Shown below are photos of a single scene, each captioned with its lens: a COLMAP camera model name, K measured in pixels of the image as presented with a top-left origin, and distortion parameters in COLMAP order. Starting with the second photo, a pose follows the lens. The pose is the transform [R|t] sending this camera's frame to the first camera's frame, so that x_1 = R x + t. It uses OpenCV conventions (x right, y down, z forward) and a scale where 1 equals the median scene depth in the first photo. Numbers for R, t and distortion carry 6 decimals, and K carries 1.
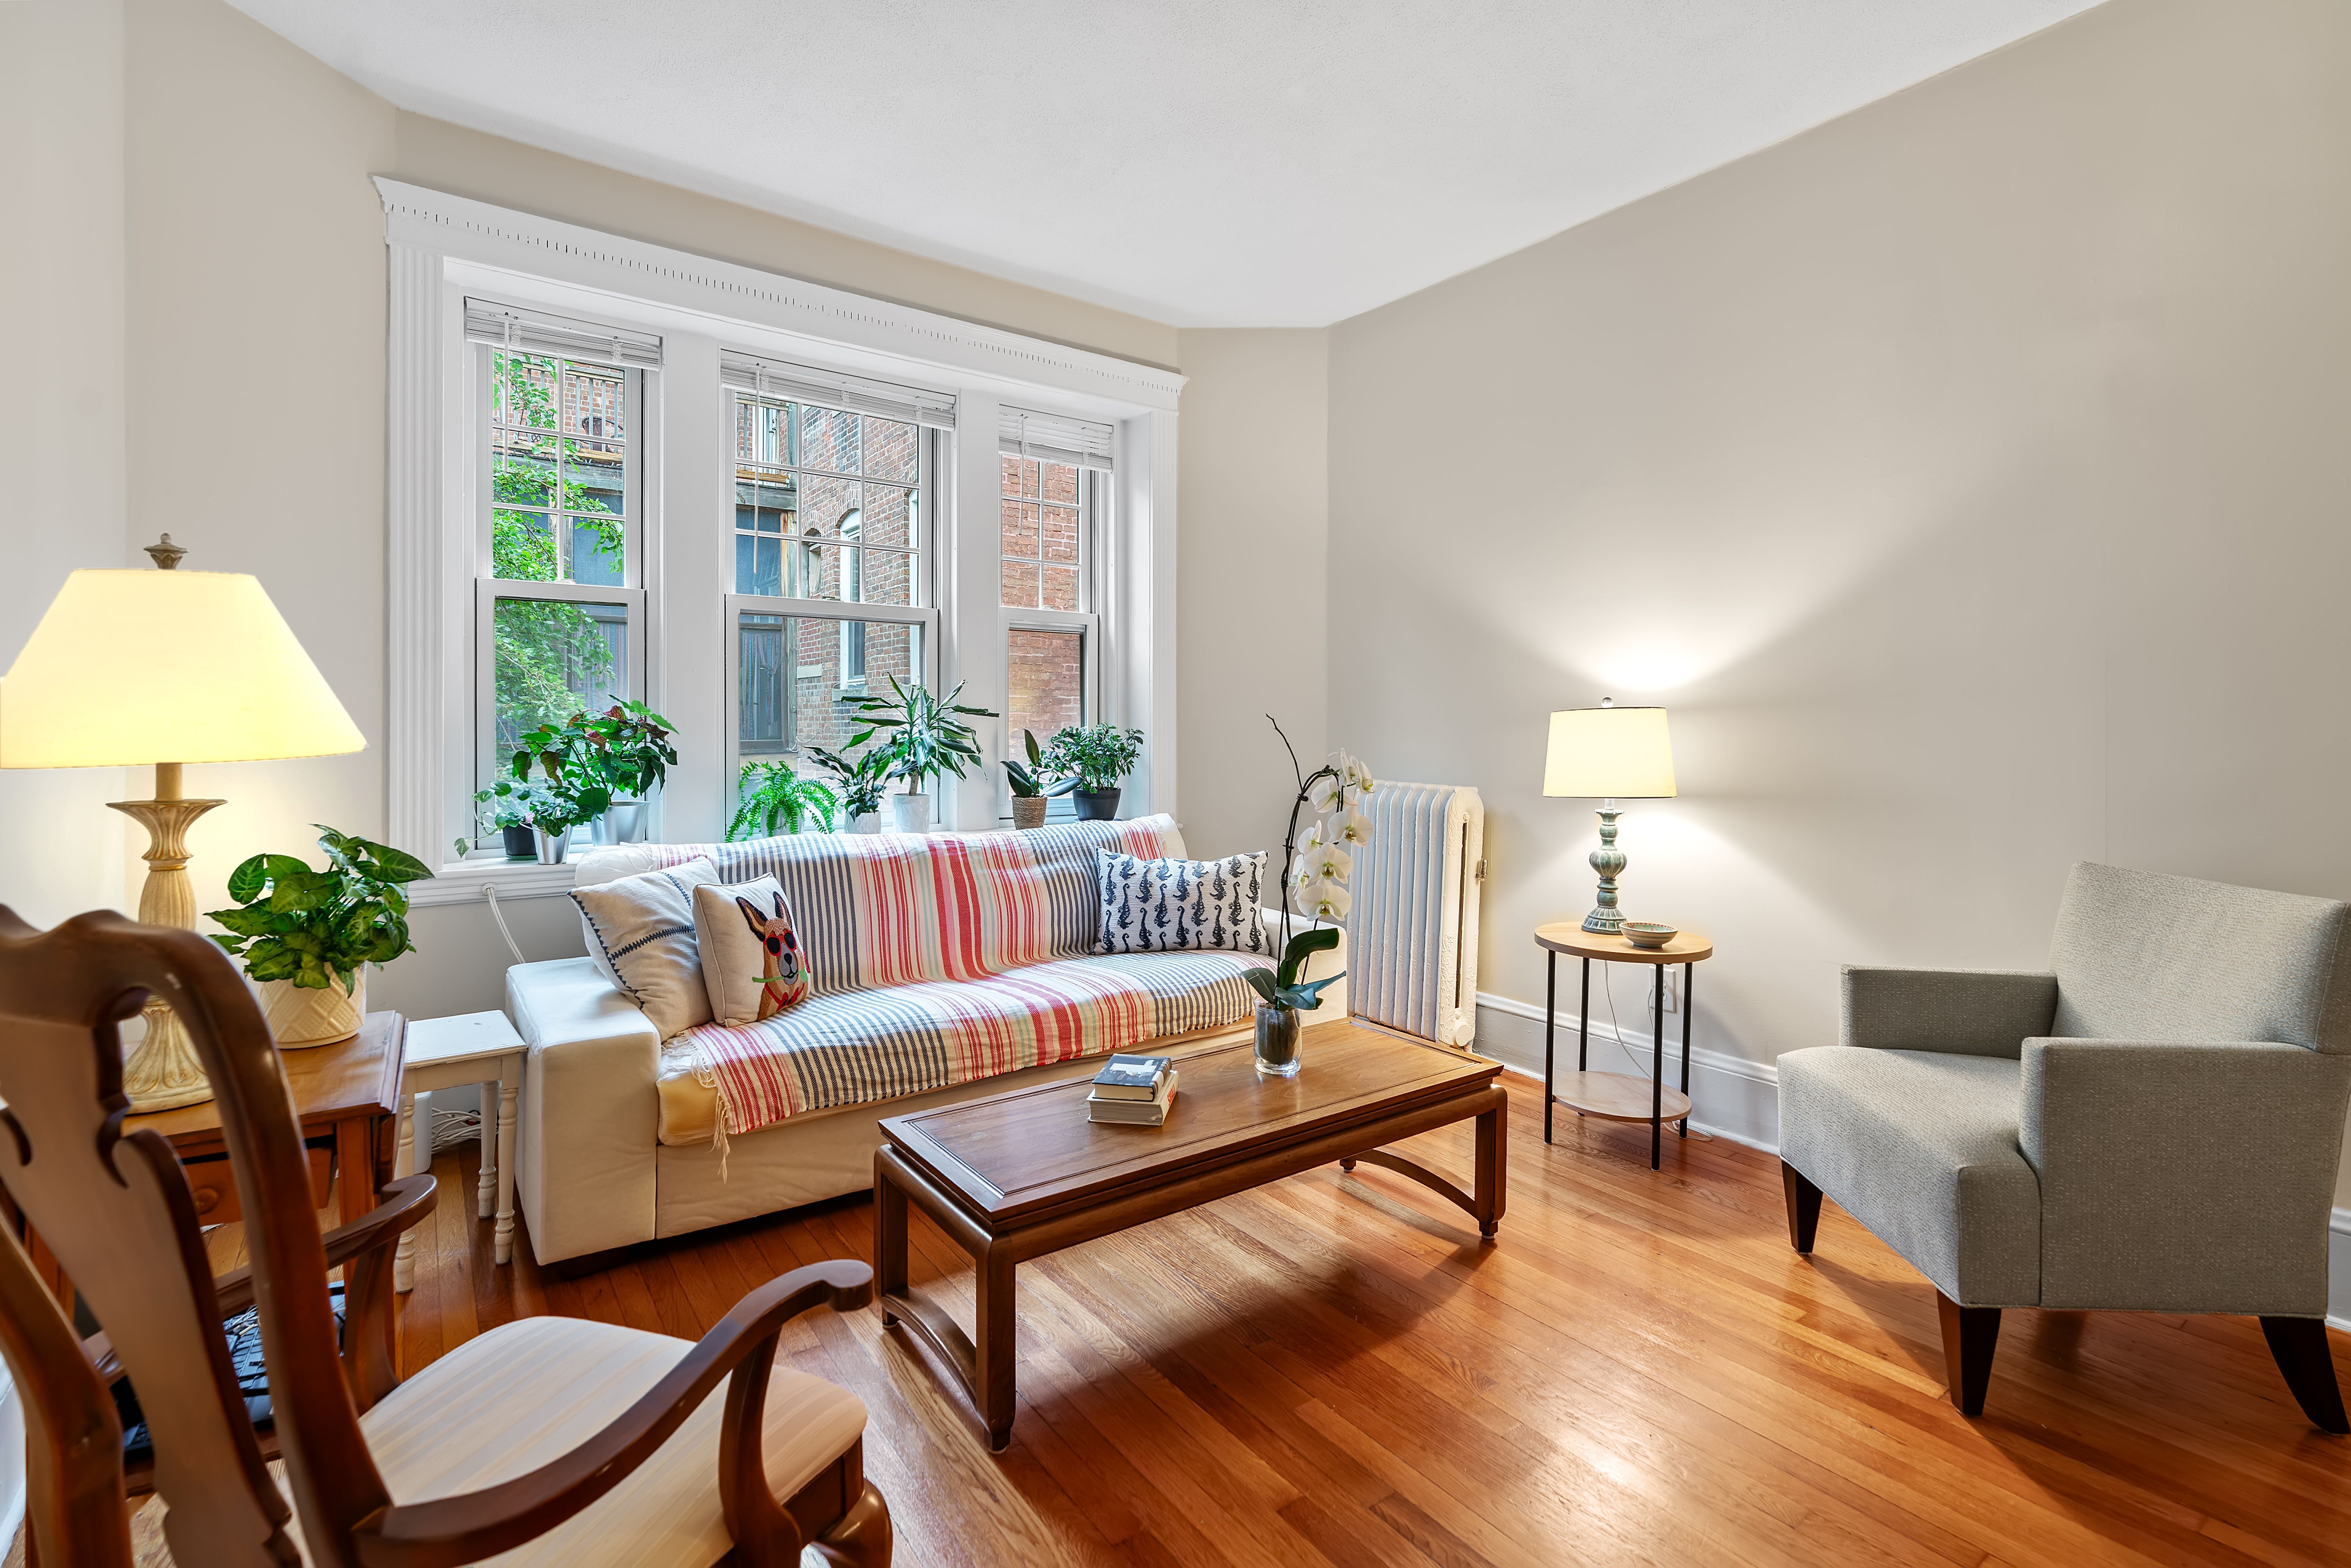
lens RADIAL K [[1056.9, 0, 1176.4], [0, 1056.9, 742.6], [0, 0, 1]] dist [-0.039467, 0.000101]
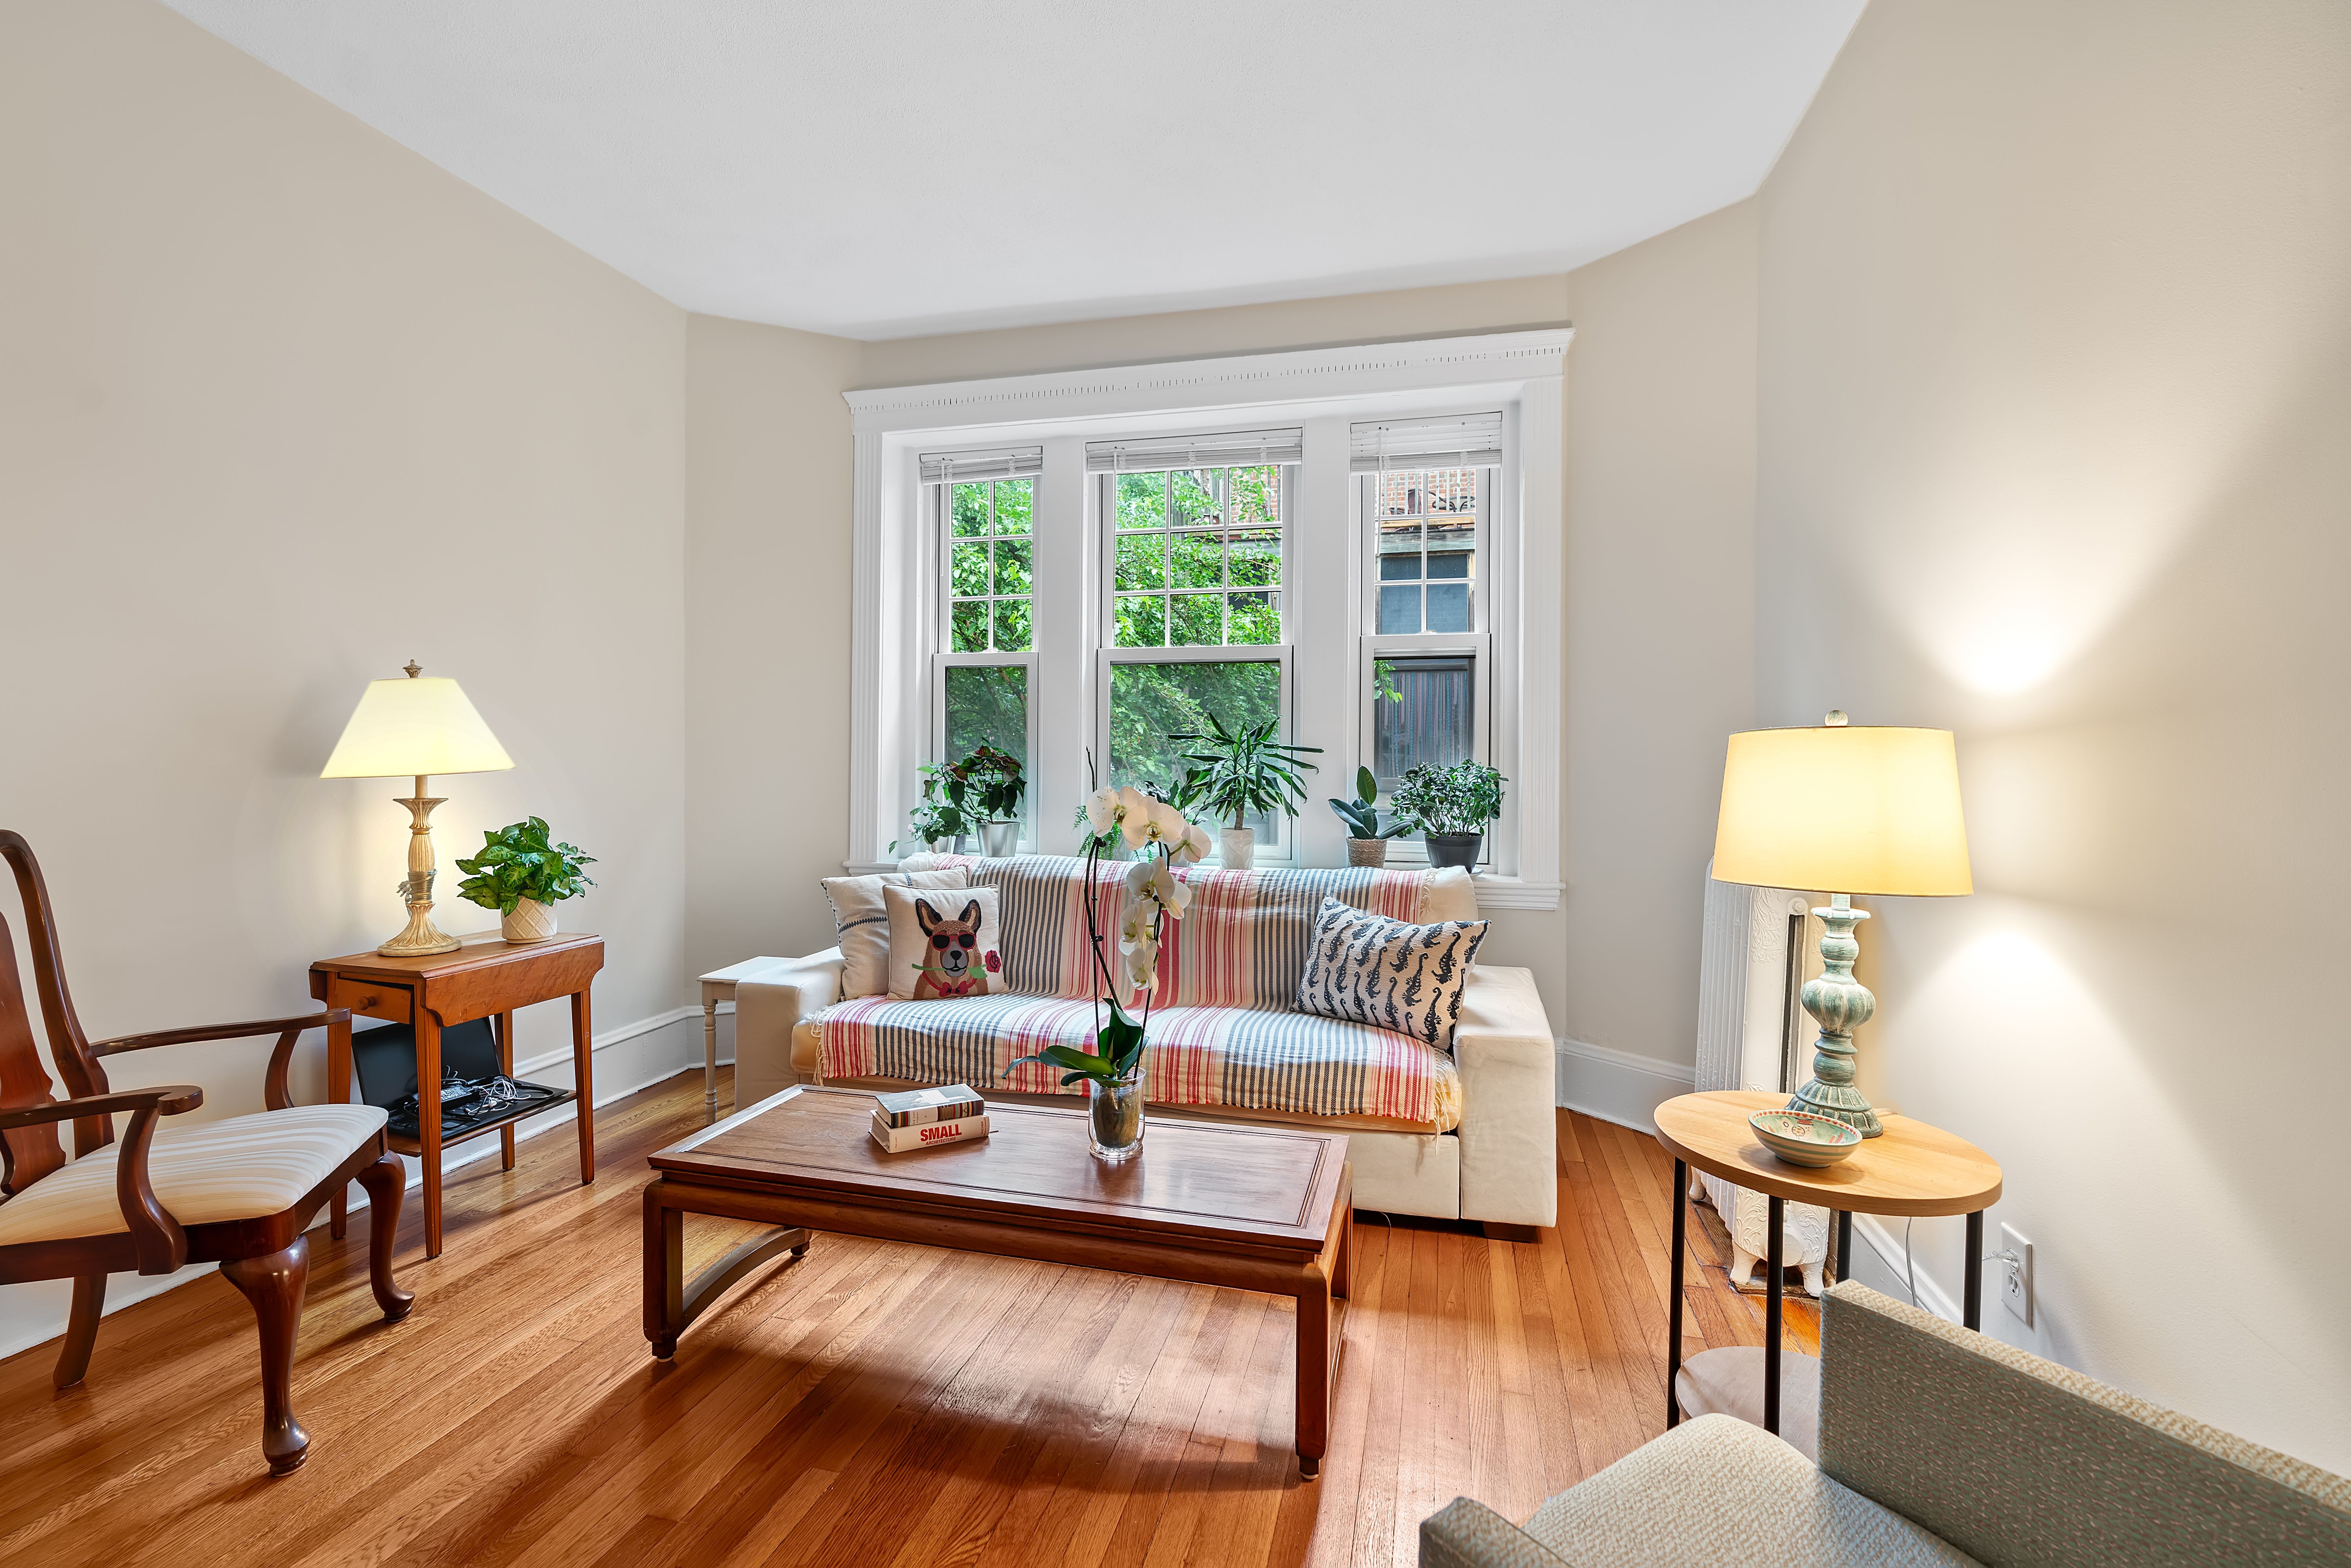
lens RADIAL K [[1038.2, 0, 1175.5], [0, 1038.2, 784.0], [0, 0, 1]] dist [-0.036489, 0.000138]
pose [[0.632774, 0.014129, -0.774207, 0.607501], [-0.013976, 0.999879, 0.006825, -0.001079], [0.774210, 0.006502, 0.632895, 0.384357]]
